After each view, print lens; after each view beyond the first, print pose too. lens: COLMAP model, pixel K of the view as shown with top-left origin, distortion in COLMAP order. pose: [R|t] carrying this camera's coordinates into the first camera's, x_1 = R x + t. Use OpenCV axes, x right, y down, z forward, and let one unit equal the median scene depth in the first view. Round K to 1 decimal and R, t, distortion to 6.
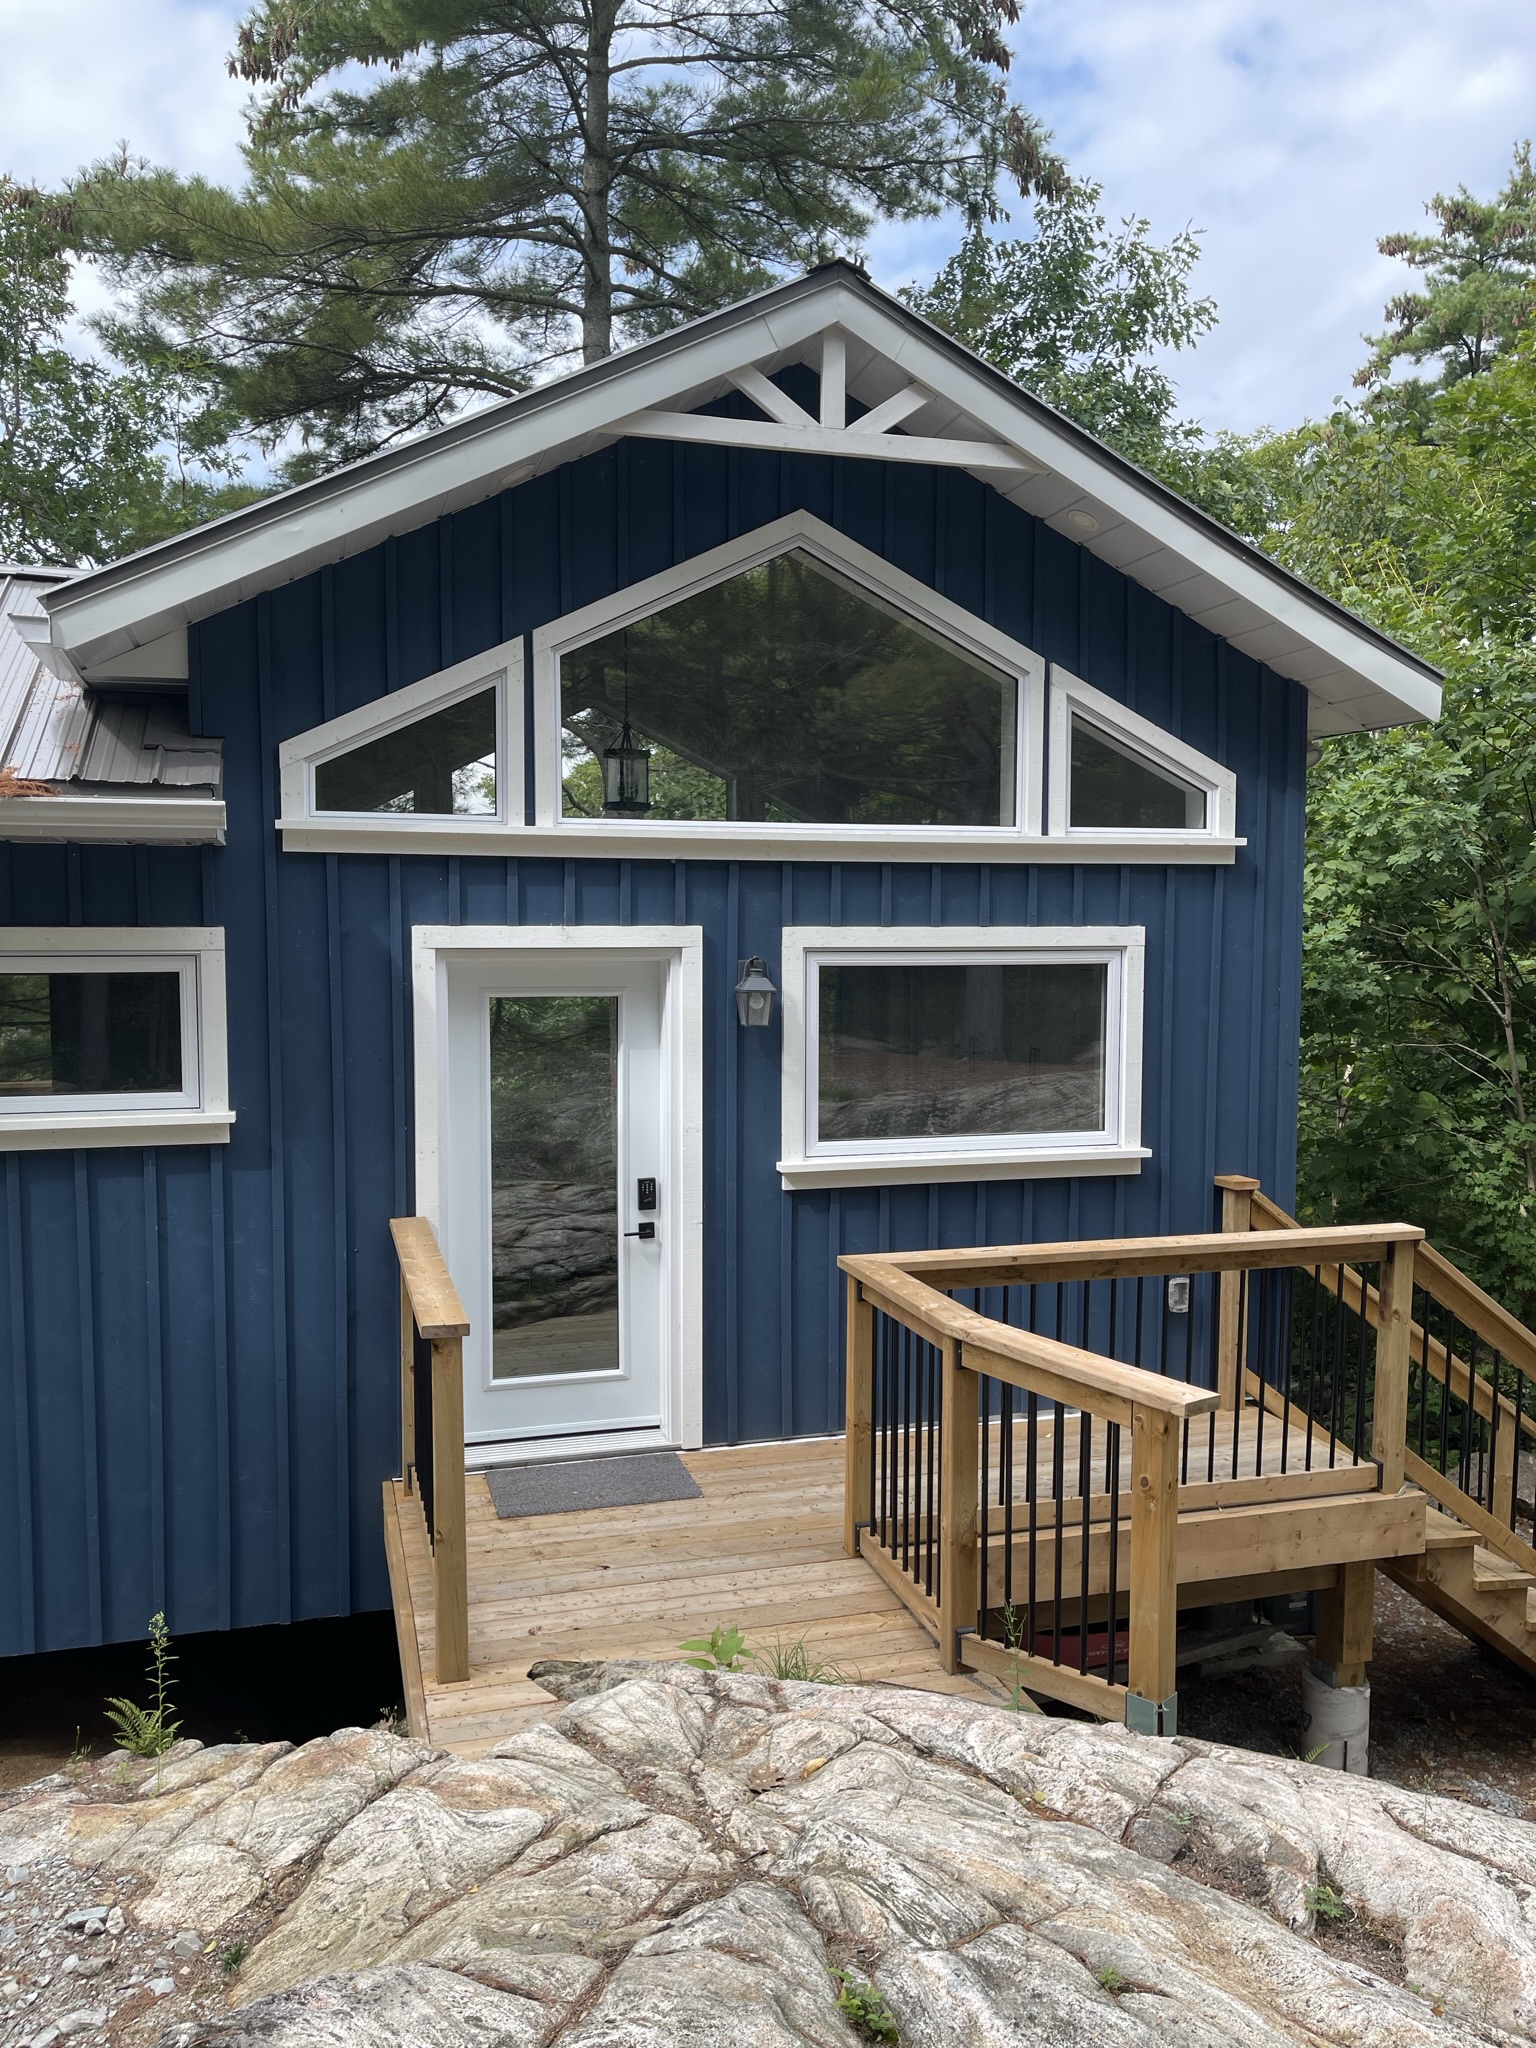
lens RADIAL K [[1545.0, 0, 787.5], [0, 1545.0, 1062.2], [0, 0, 1]] dist [0.042592, -0.068986]
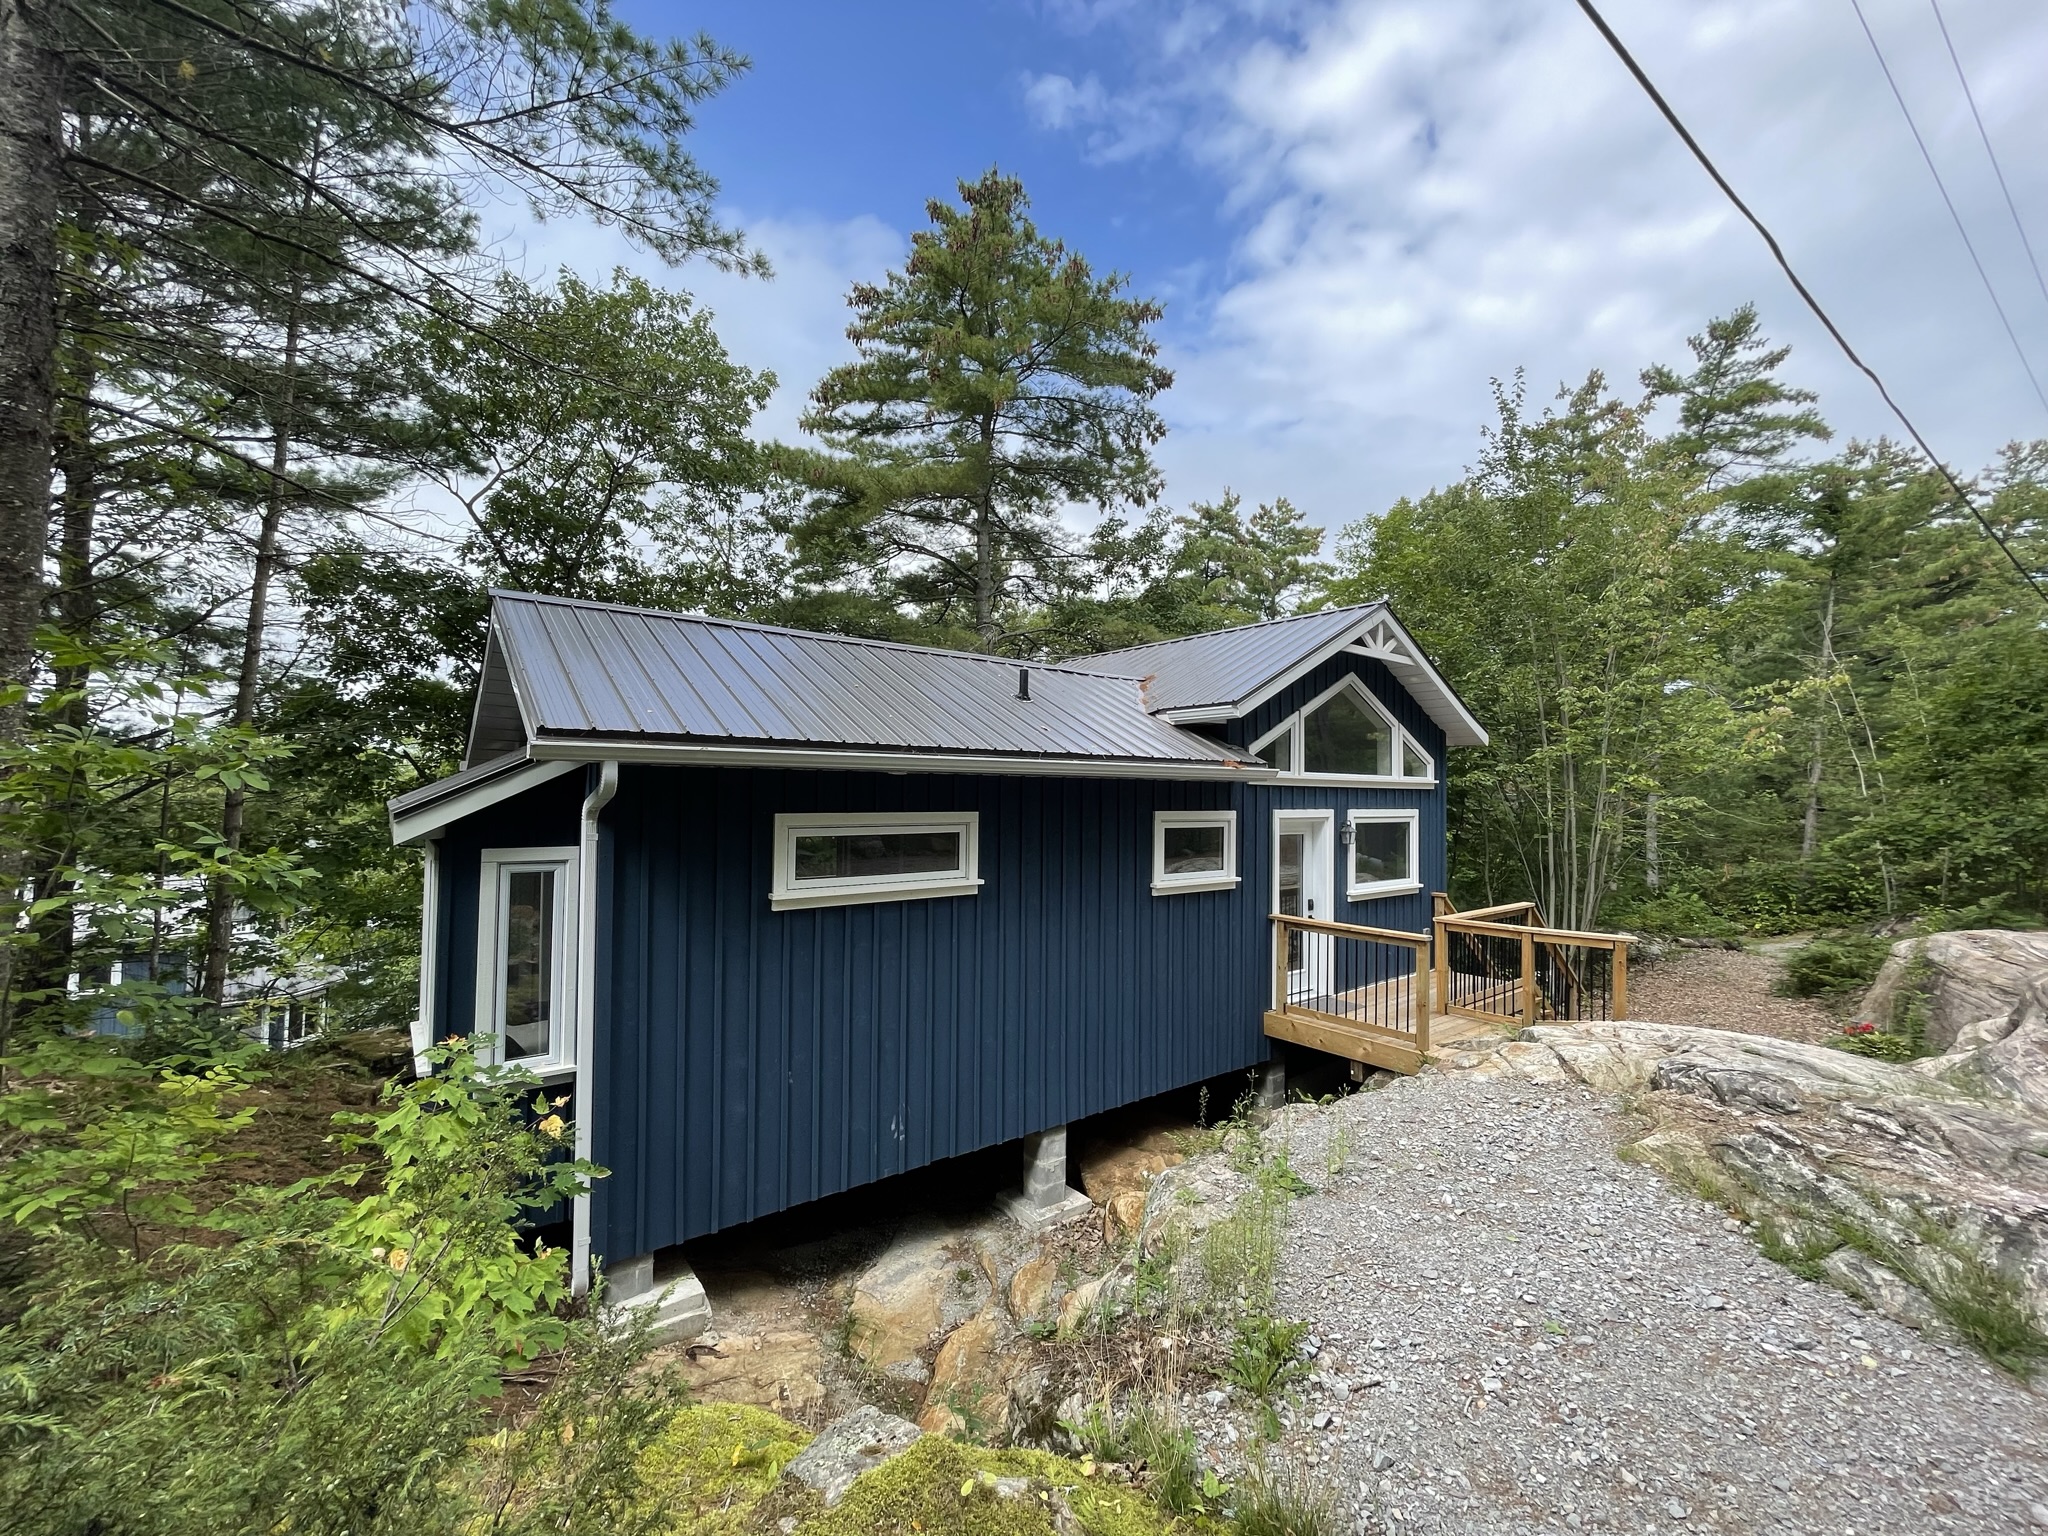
lens RADIAL K [[837.8, 0, 1037.6], [0, 837.8, 774.0], [0, 0, 1]] dist [0.003832, 0.000111]
pose [[0.927022, 0.015505, 0.374685, -1.118840], [0.029319, 0.993090, -0.113633, 0.007157], [-0.373858, 0.116326, 0.920162, -0.234214]]
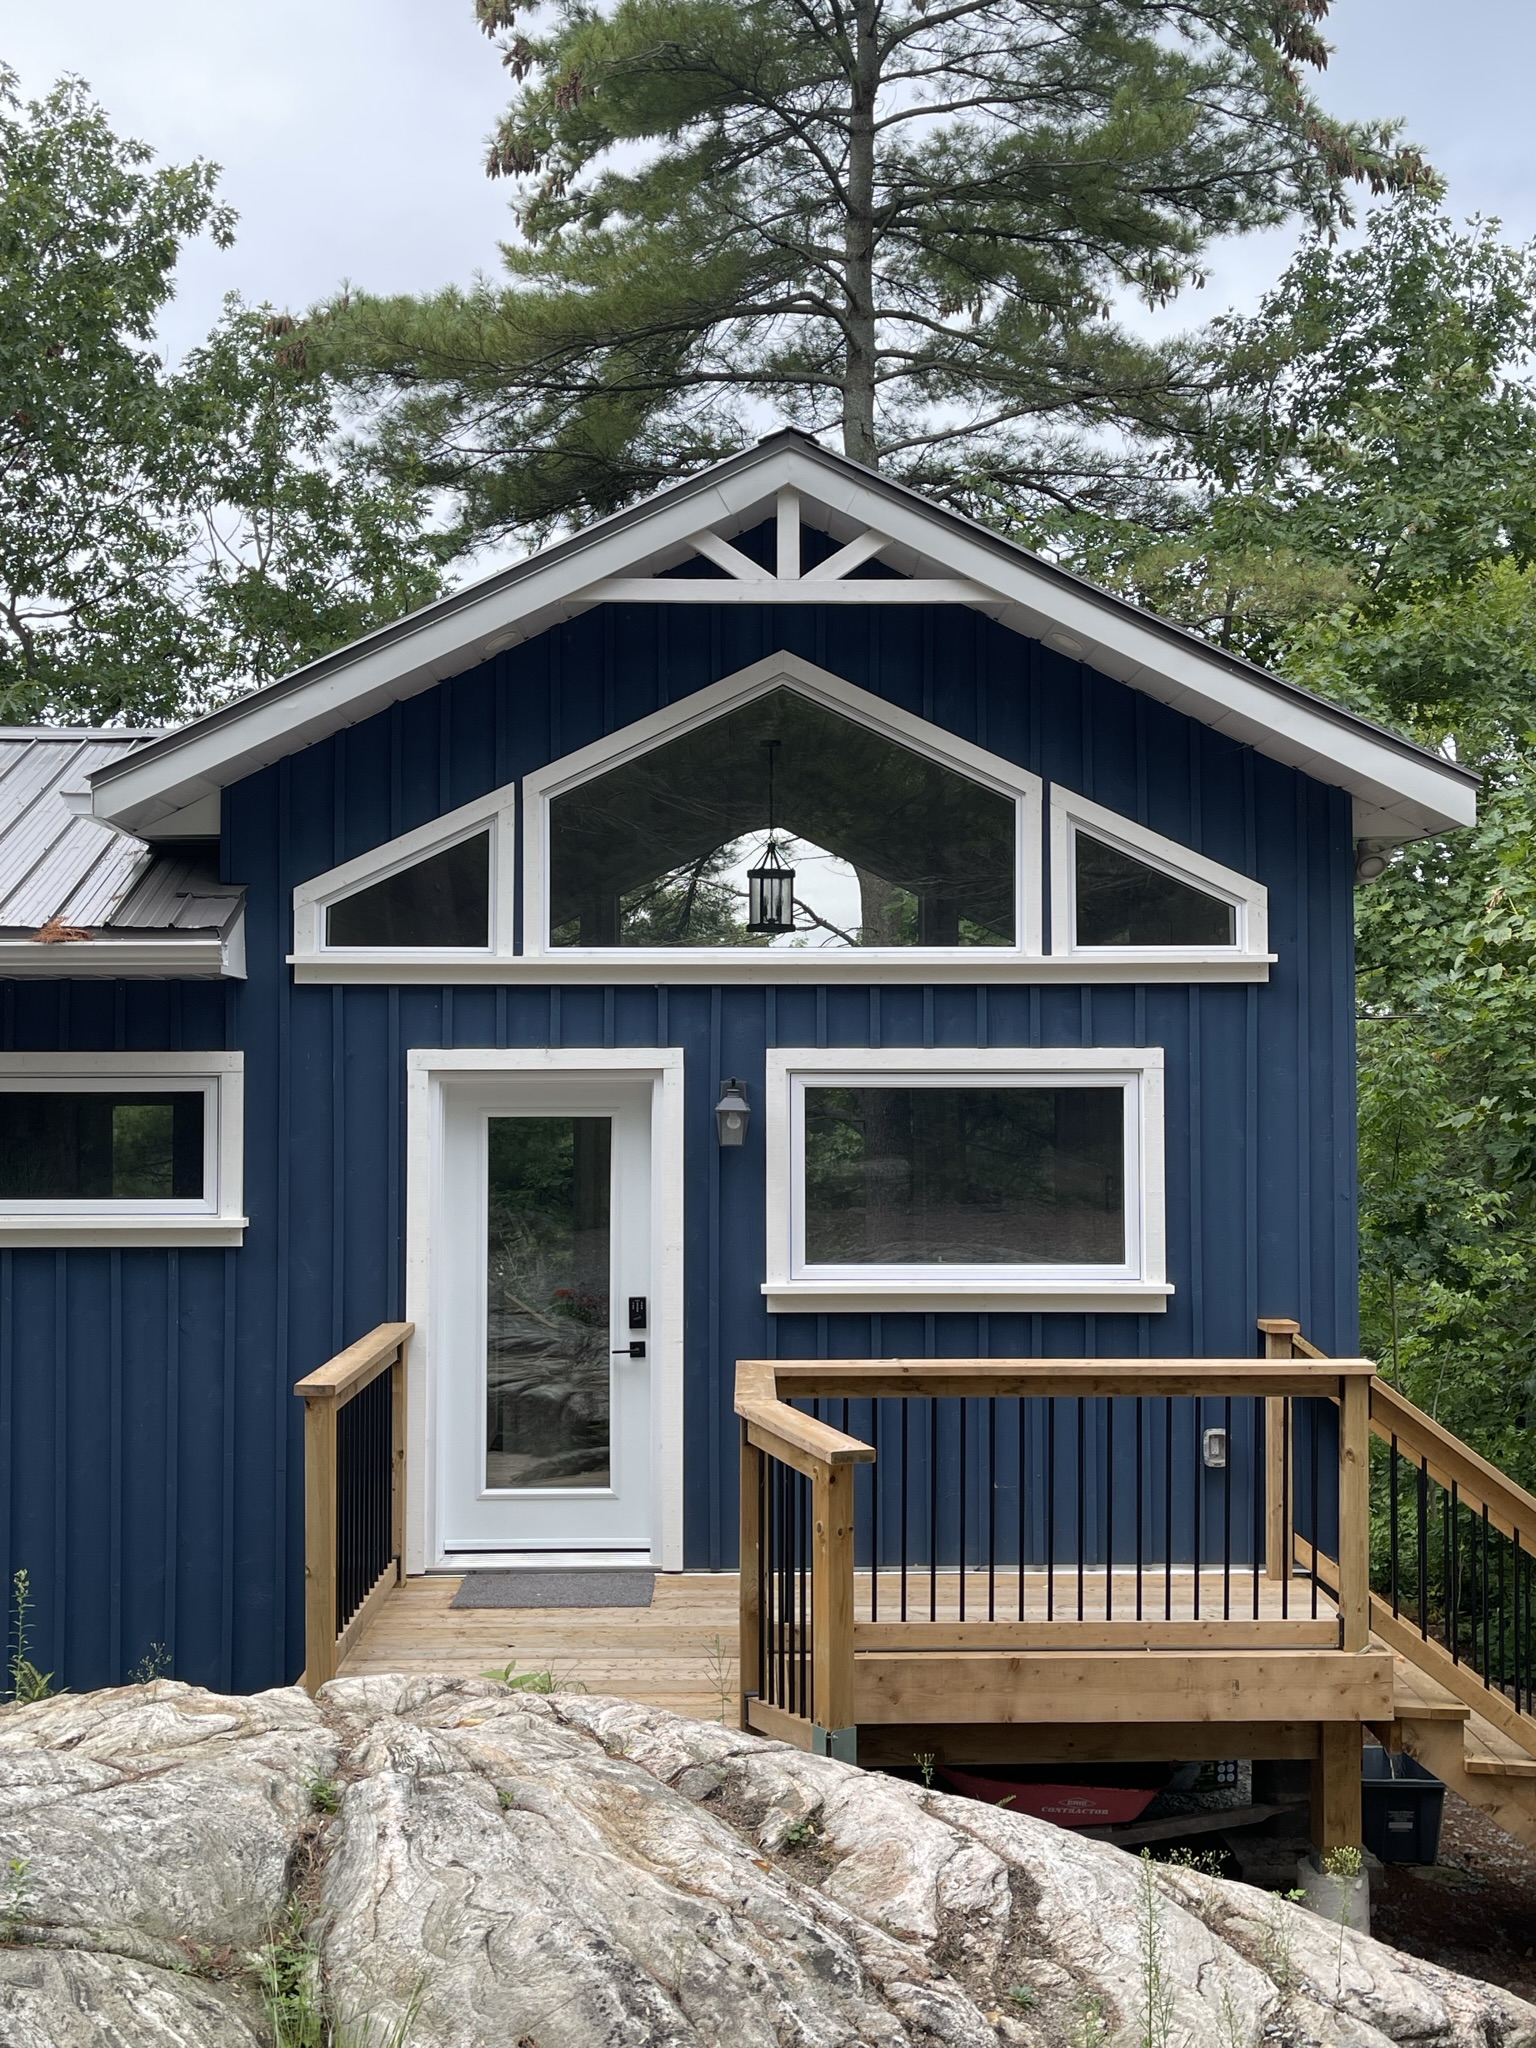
lens RADIAL K [[2025.4, 0, 767.5], [0, 2025.4, 1033.0], [0, 0, 1]] dist [0.017808, 0.000000]
pose [[0.965319, -0.007948, -0.260953, 0.339323], [-0.019627, 0.994498, -0.102896, 0.037999], [0.260335, 0.104449, 0.959852, -0.271084]]
